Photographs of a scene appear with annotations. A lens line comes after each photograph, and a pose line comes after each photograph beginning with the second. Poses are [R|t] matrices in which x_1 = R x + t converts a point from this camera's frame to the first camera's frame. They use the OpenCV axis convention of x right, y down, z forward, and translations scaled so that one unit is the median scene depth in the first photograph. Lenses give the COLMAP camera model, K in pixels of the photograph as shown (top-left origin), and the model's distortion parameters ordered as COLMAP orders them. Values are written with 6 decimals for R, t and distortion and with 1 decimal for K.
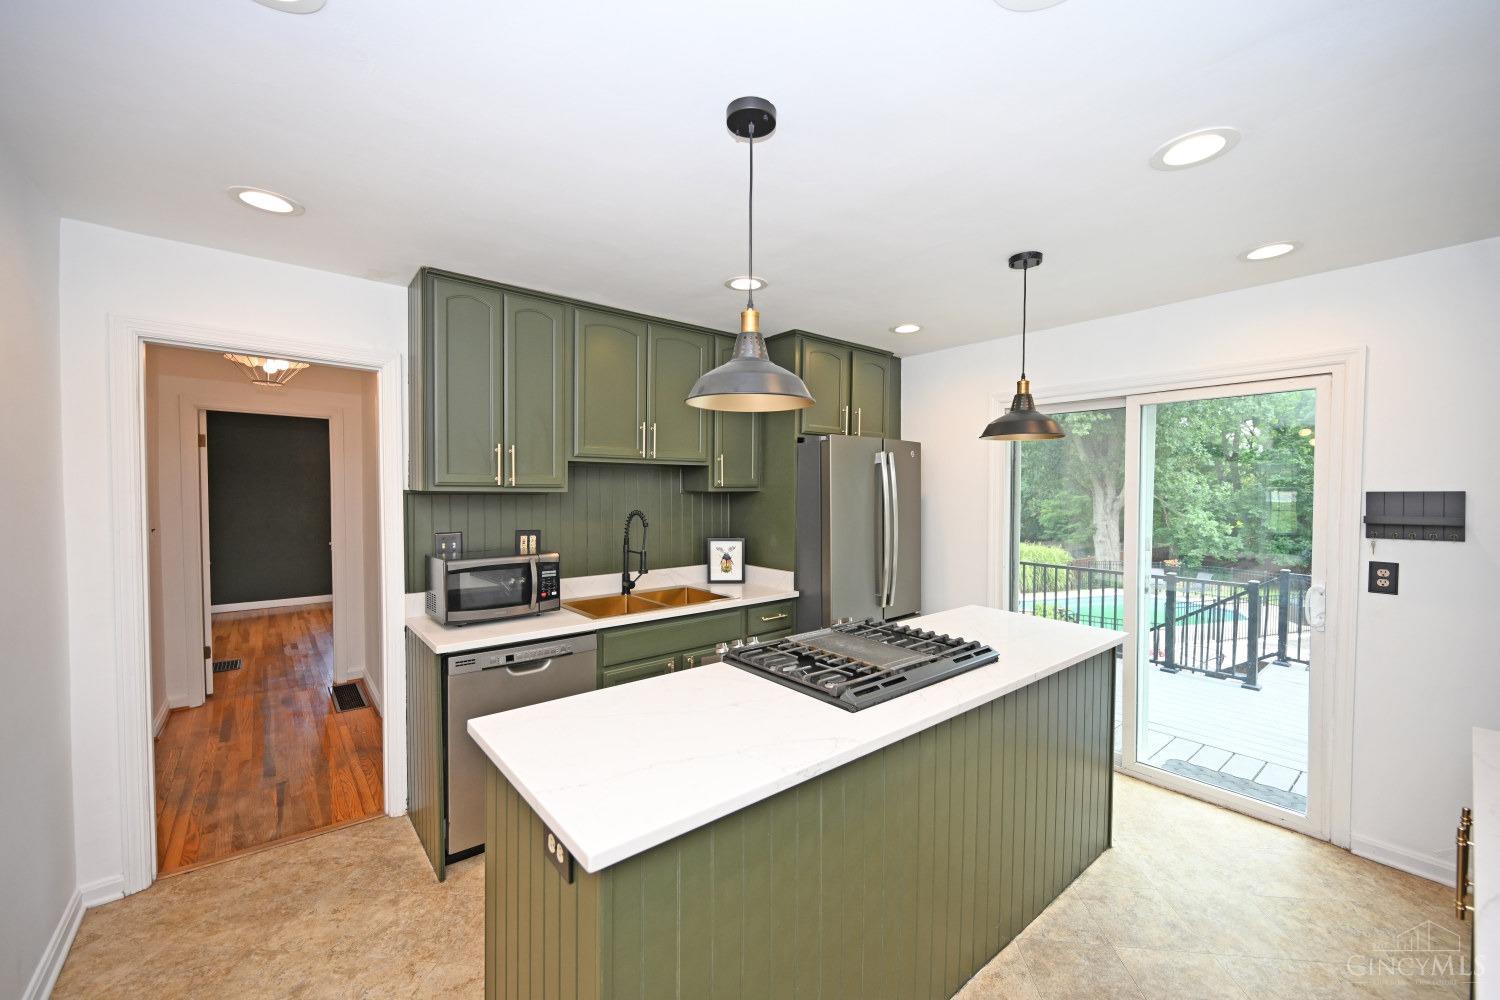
lens RADIAL K [[594.6, 0, 740.5], [0, 594.6, 498.4], [0, 0, 1]] dist [-0.000497, -0.000343]
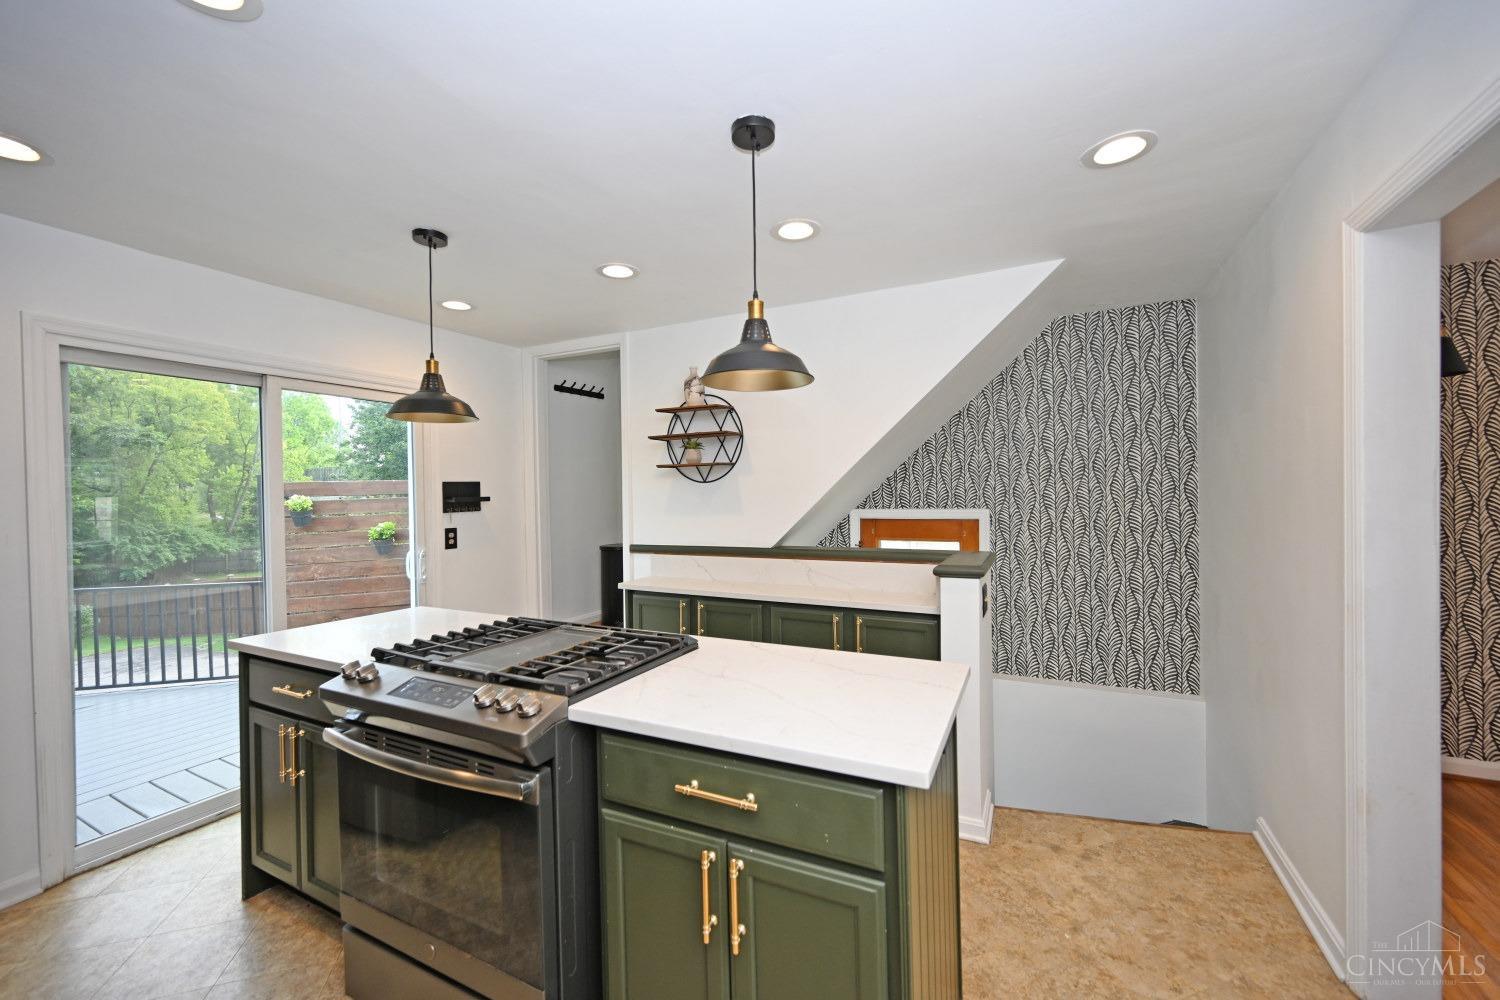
lens RADIAL K [[594.6, 0, 739.3], [0, 594.6, 497.2], [0, 0, 1]] dist [-0.000497, -0.000343]
pose [[-0.408839, 0.000331, 0.912606, -0.622917], [0.046880, 0.998687, 0.020639, 0.031081], [-0.911402, 0.051221, -0.408318, 0.948240]]
